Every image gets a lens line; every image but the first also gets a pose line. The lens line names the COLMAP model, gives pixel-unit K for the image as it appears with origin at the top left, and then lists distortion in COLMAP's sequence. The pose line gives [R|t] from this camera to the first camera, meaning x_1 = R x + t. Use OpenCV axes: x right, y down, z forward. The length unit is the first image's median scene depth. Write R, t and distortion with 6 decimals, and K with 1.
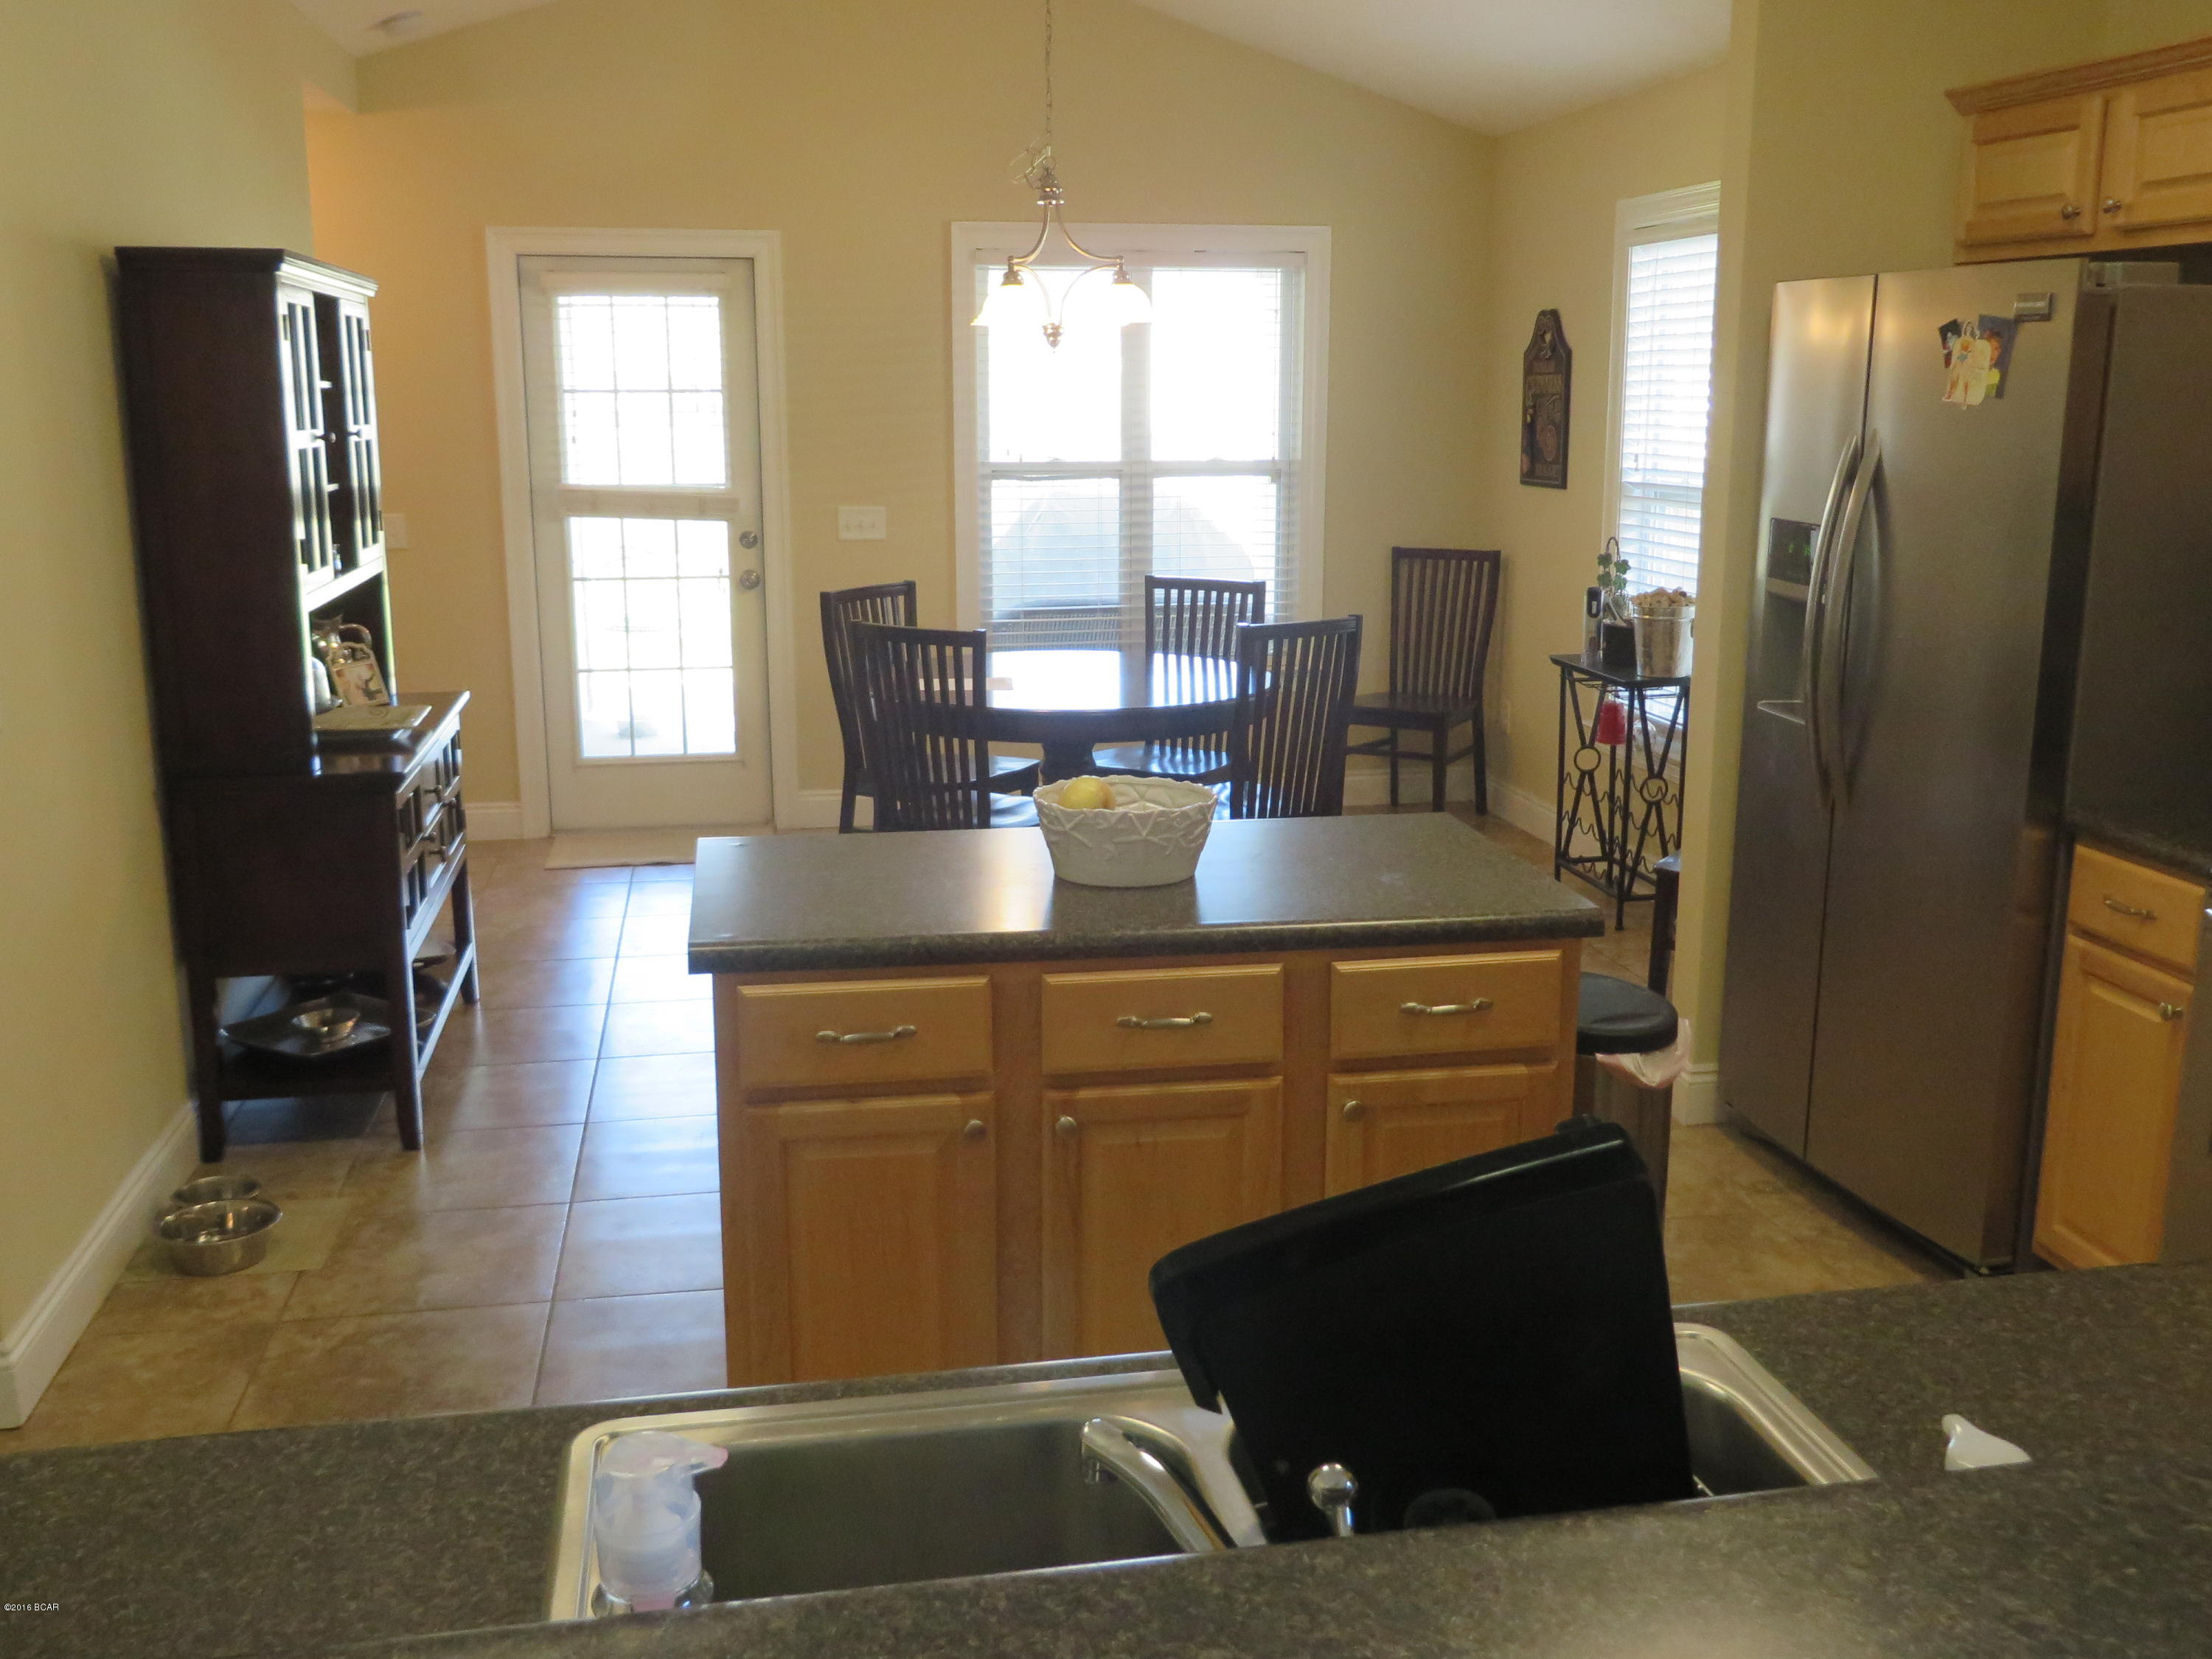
lens RADIAL K [[2071.3, 0, 1102.5], [0, 2071.3, 829.1], [0, 0, 1]] dist [0.006223, 0.000000]
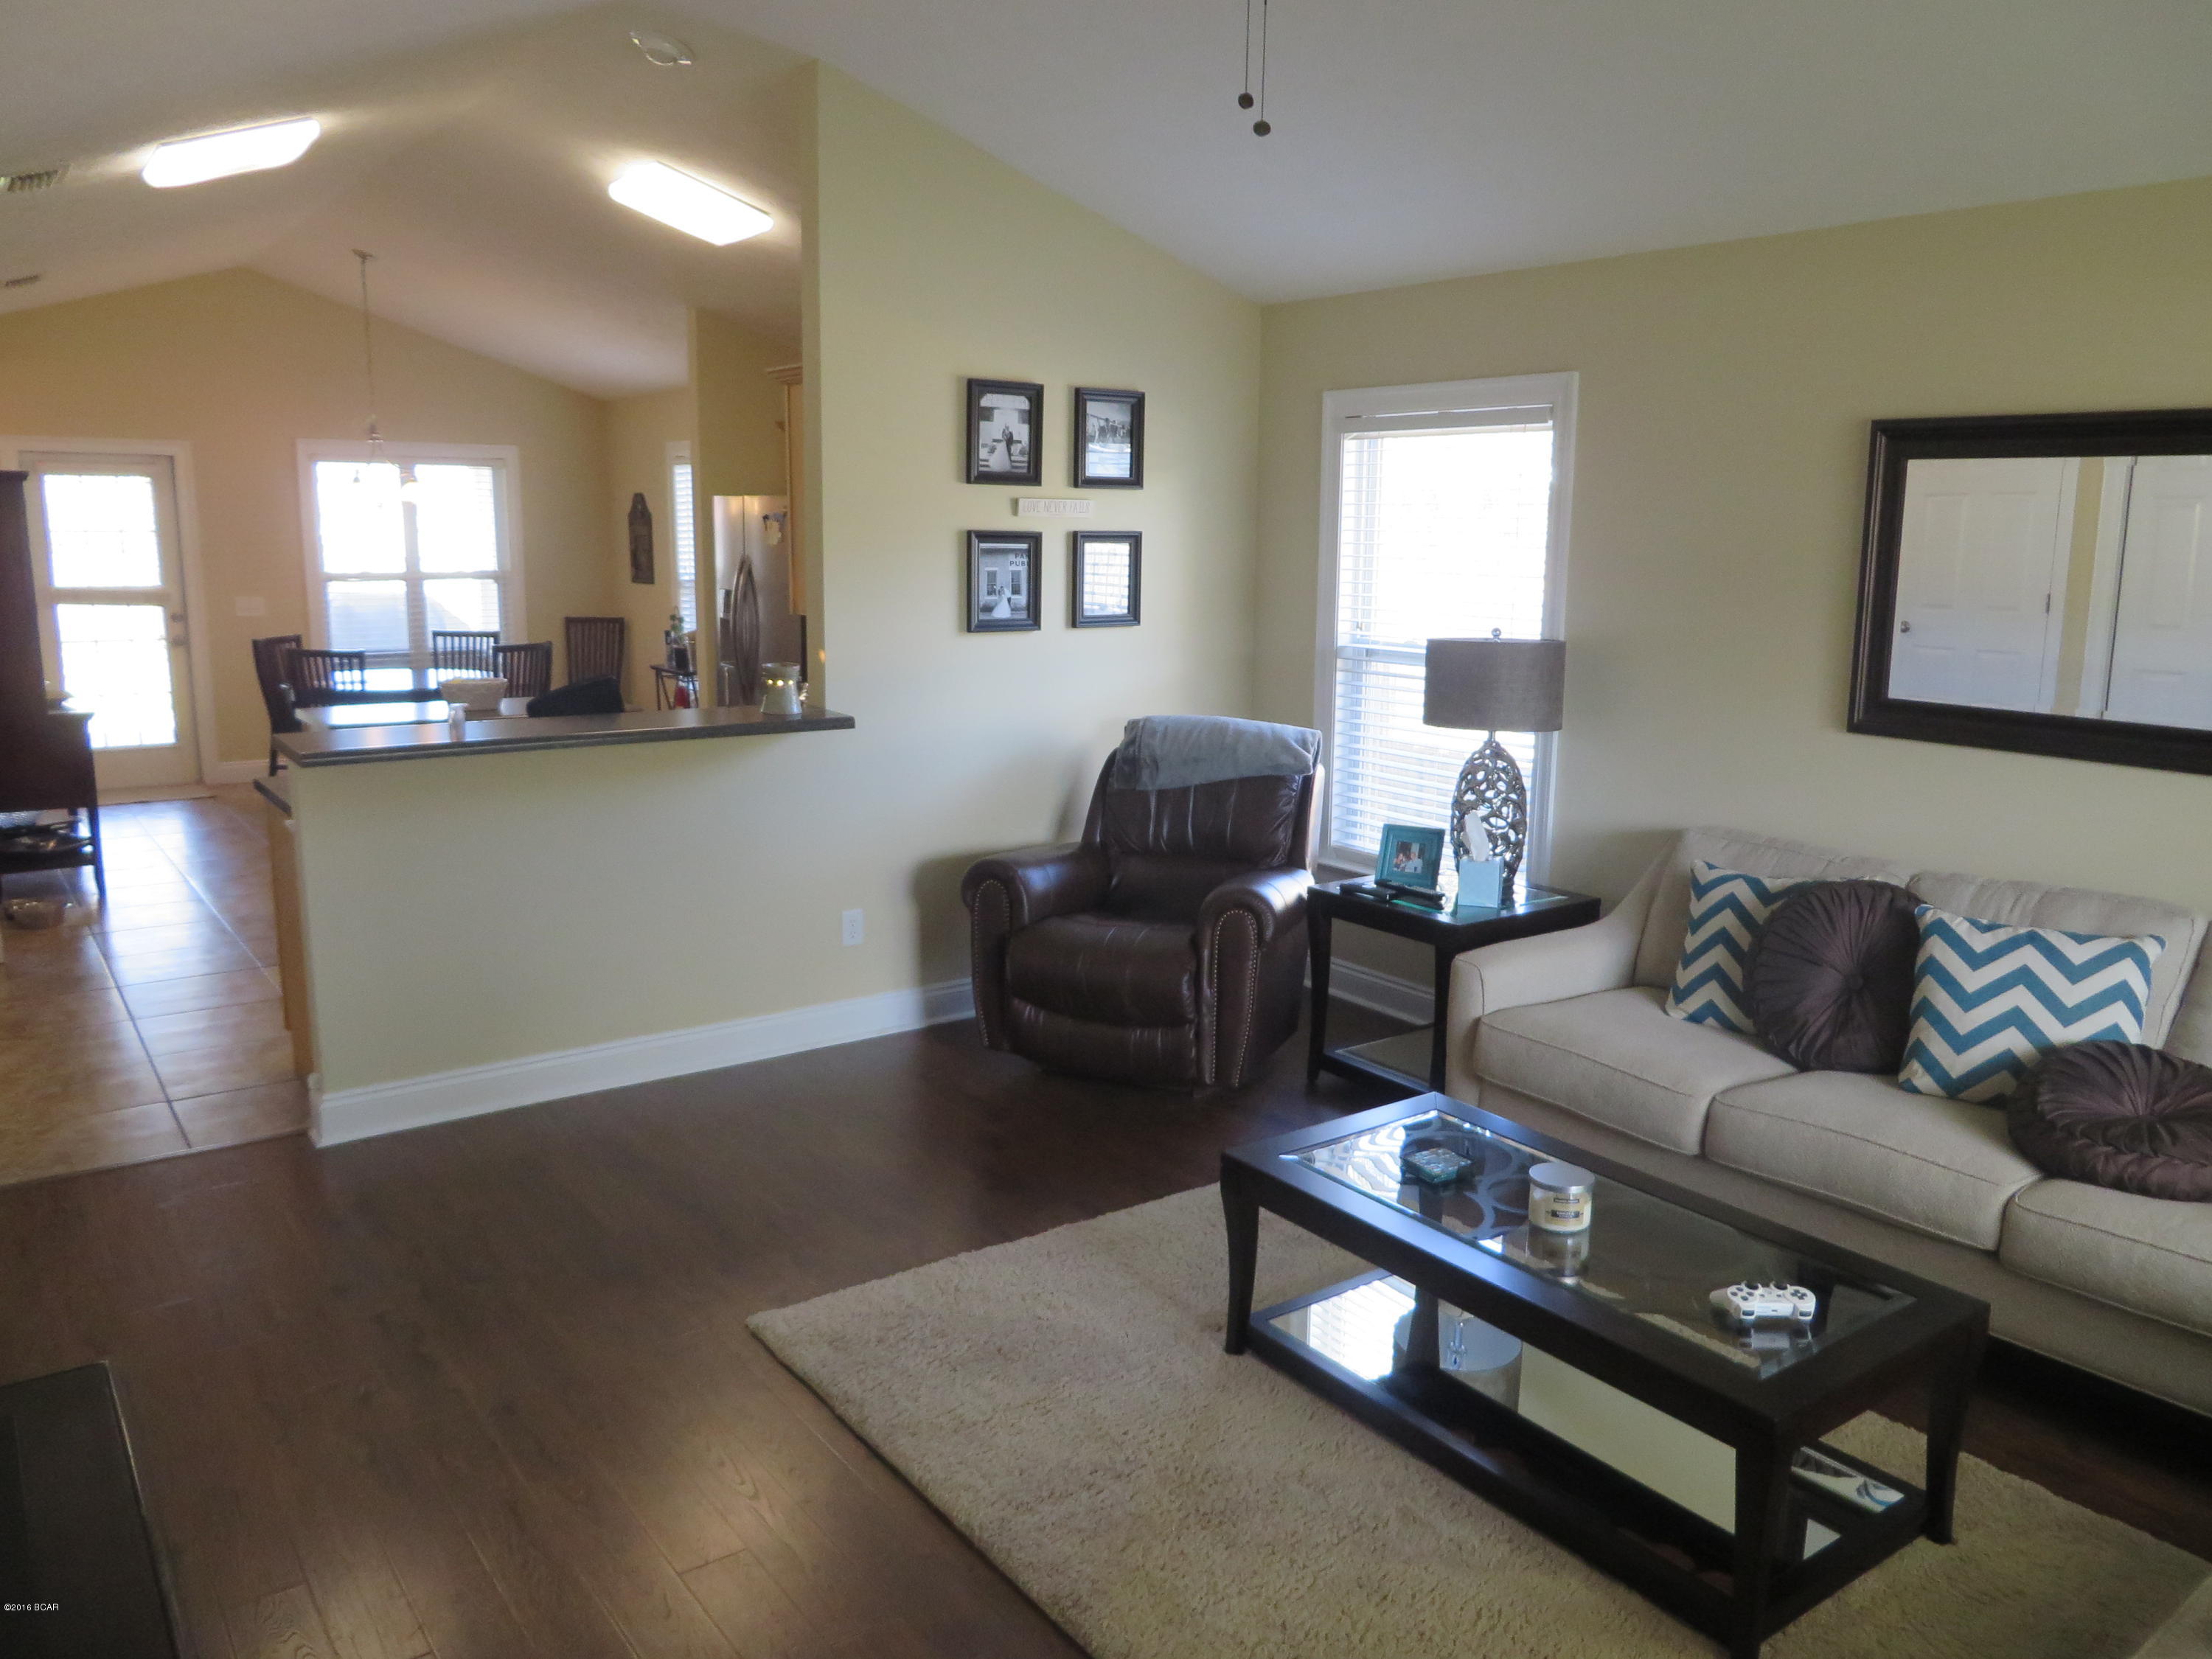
lens RADIAL K [[1650.4, 0, 1099.5], [0, 1650.4, 832.7], [0, 0, 1]] dist [-0.009578, -0.002329]
pose [[0.901798, -0.070585, 0.426355, -0.076572], [0.080607, 0.996731, -0.005481, 0.110357], [-0.424575, 0.039310, 0.904539, -0.568190]]
